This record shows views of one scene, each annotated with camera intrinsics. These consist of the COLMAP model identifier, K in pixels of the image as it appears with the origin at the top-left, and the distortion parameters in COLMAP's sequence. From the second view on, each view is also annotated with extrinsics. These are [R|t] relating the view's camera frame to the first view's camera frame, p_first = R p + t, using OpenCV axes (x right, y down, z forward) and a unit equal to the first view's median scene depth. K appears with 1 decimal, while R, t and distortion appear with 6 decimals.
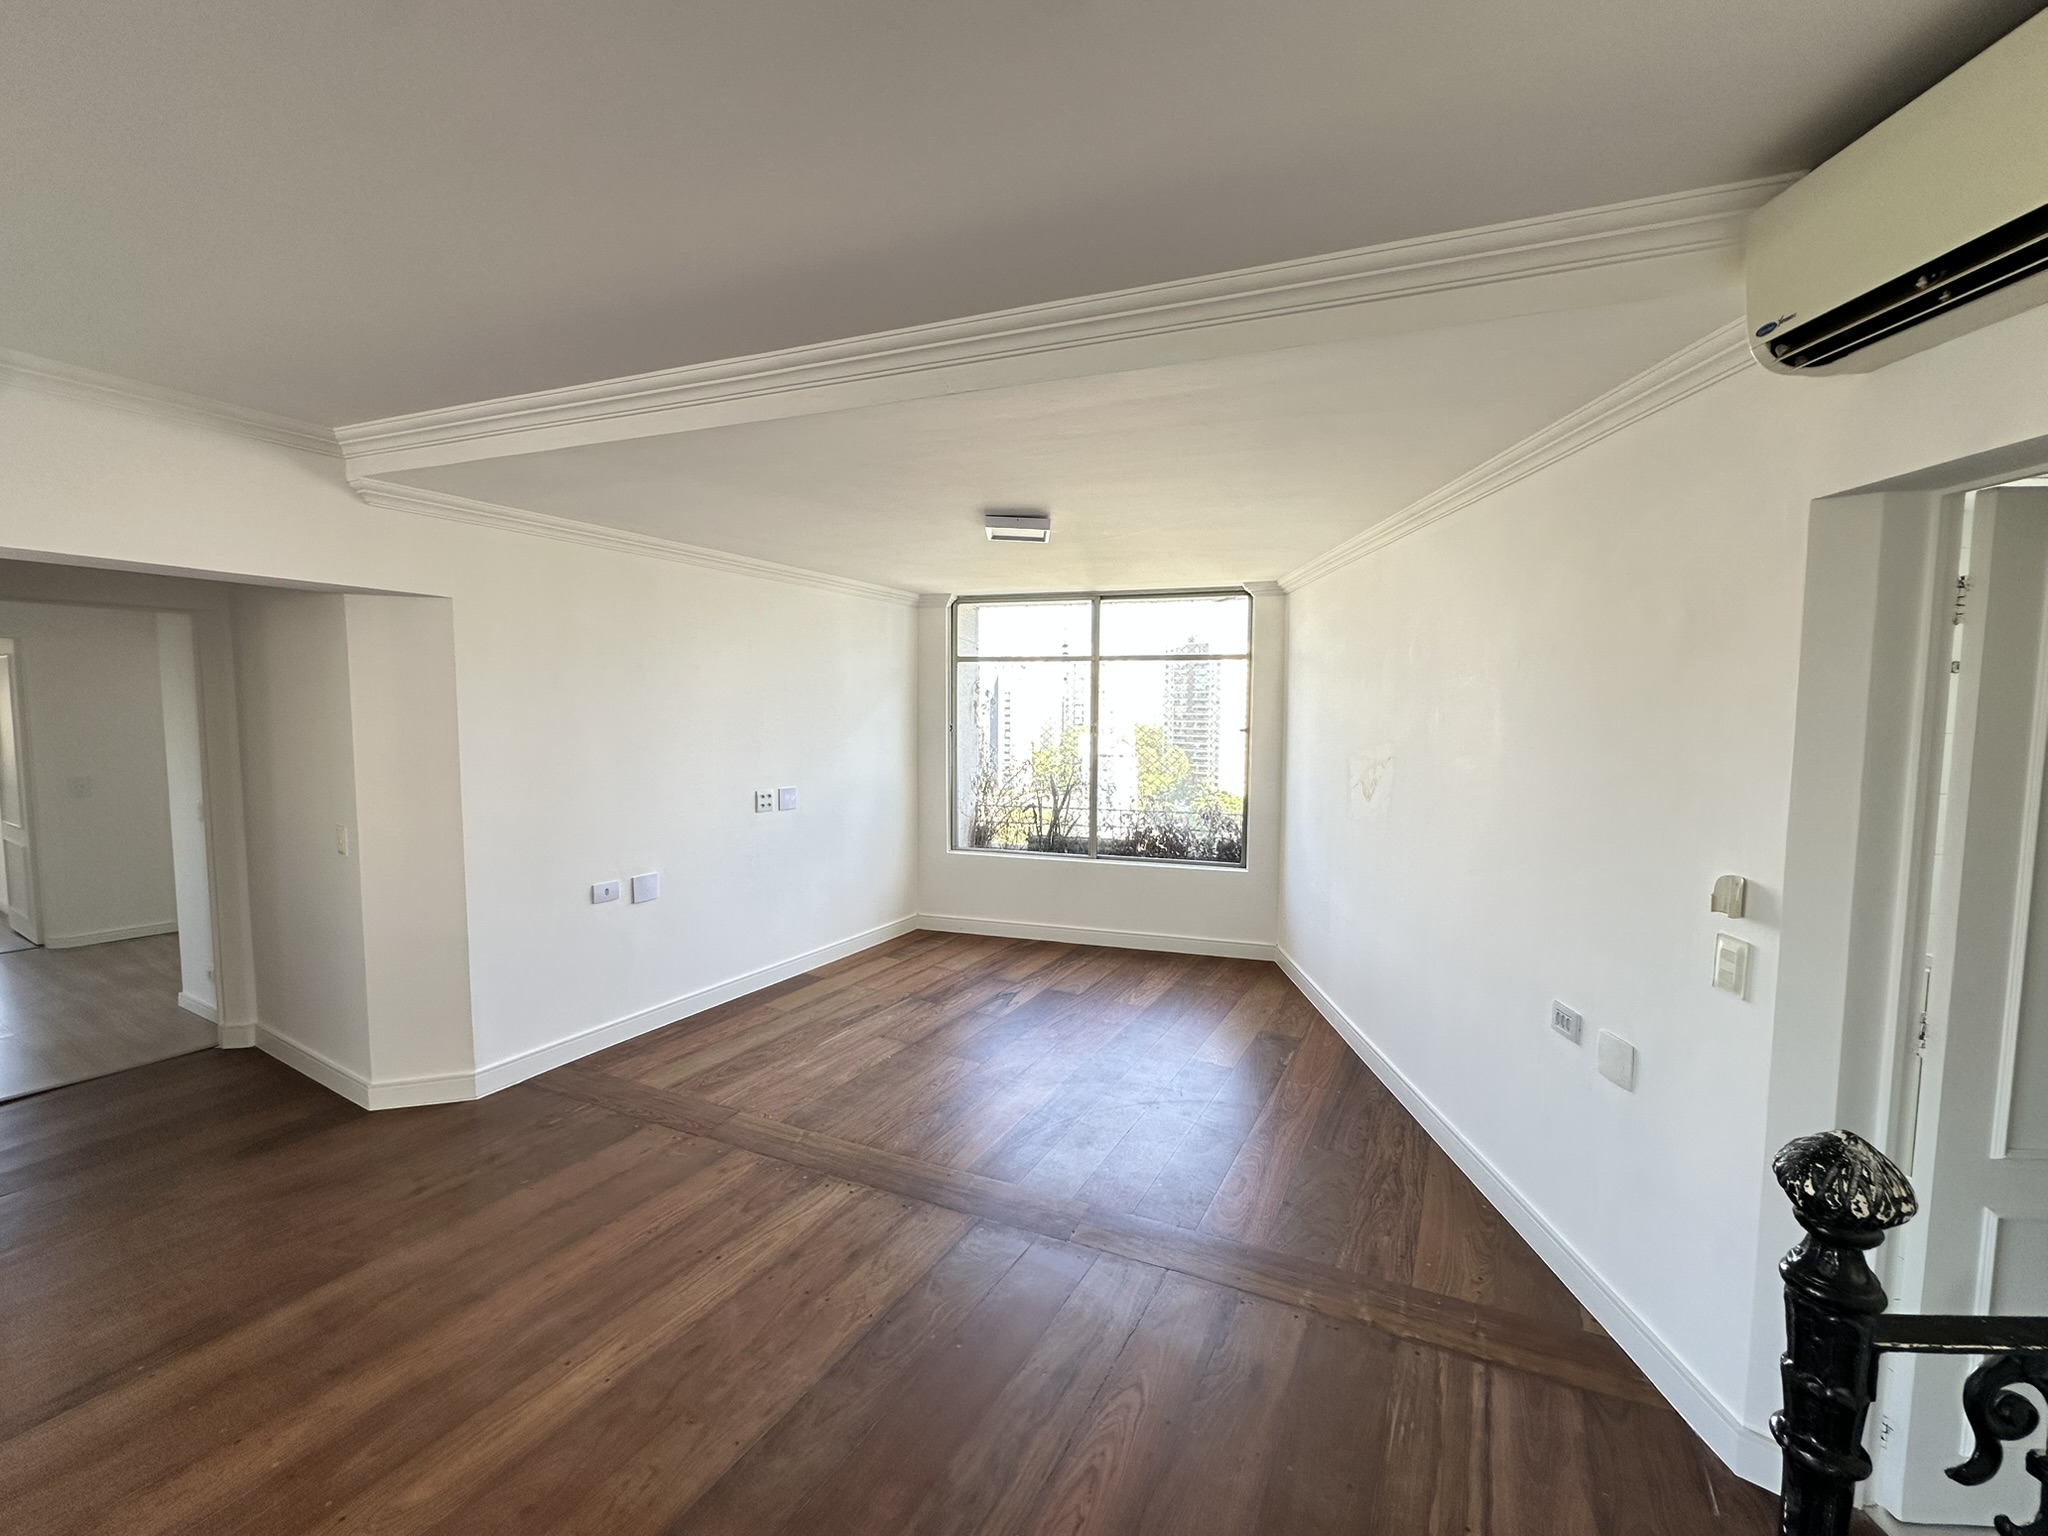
lens RADIAL K [[813.4, 0, 1024.2], [0, 813.4, 763.1], [0, 0, 1]] dist [-0.006288, 0.001068]
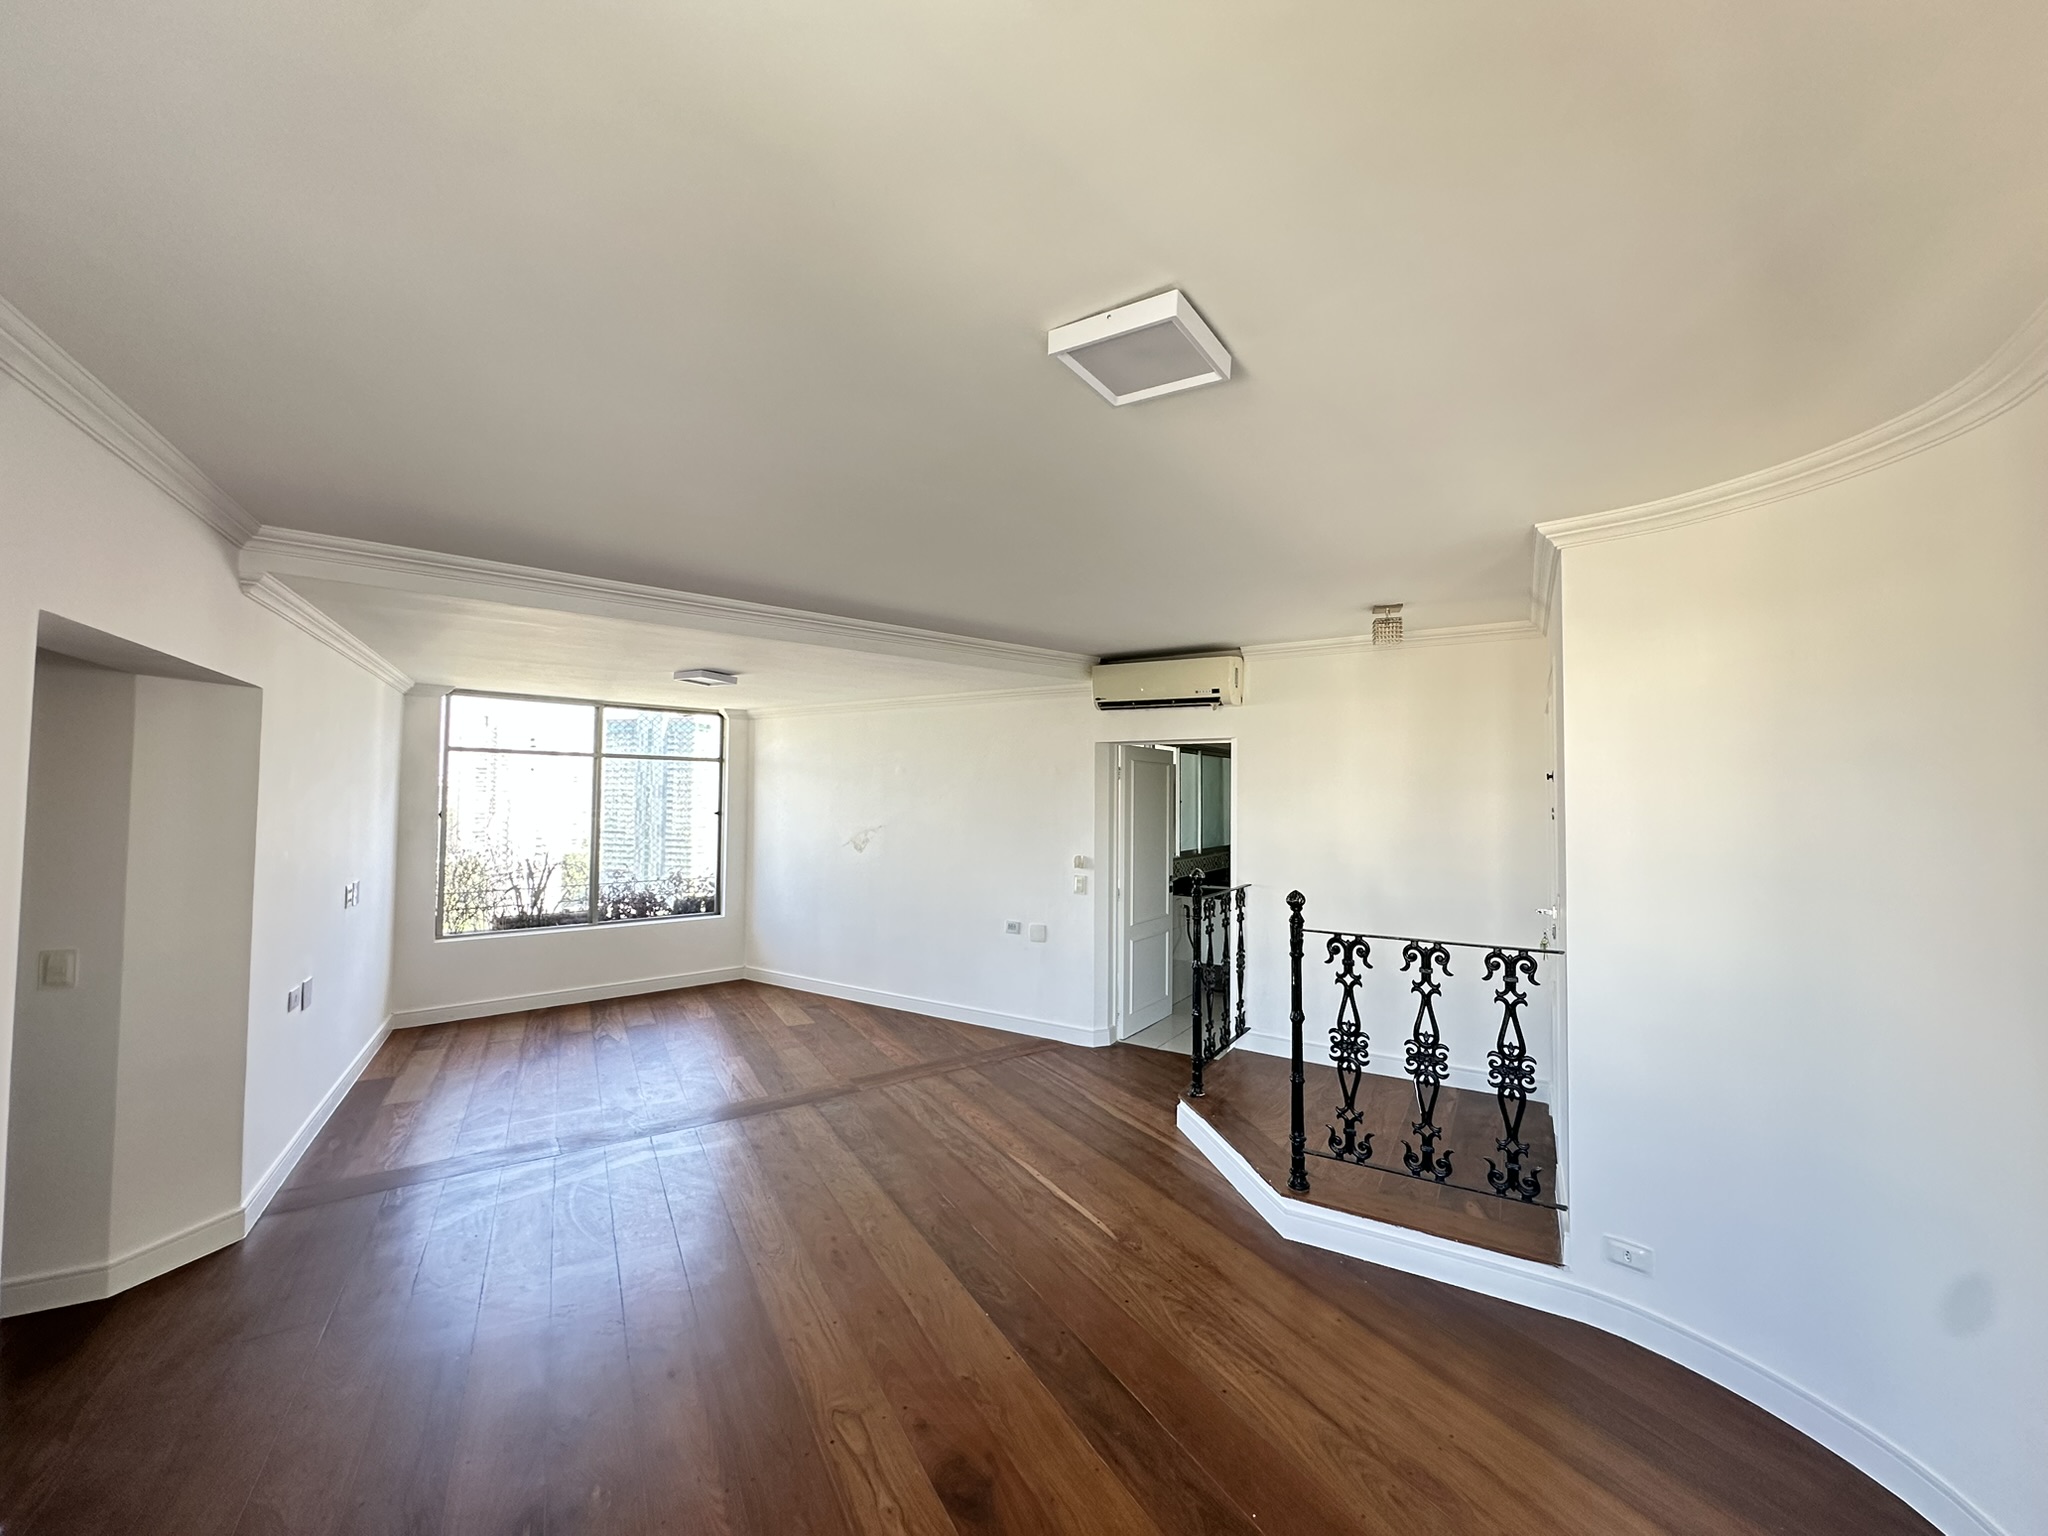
lens RADIAL K [[813.4, 0, 1025.6], [0, 813.4, 764.7], [0, 0, 1]] dist [-0.006288, 0.001068]
pose [[0.513443, 0.033142, 0.857484, -0.733597], [0.049710, 0.996427, -0.068277, -0.002888], [-0.856683, 0.077682, 0.509961, -0.172605]]
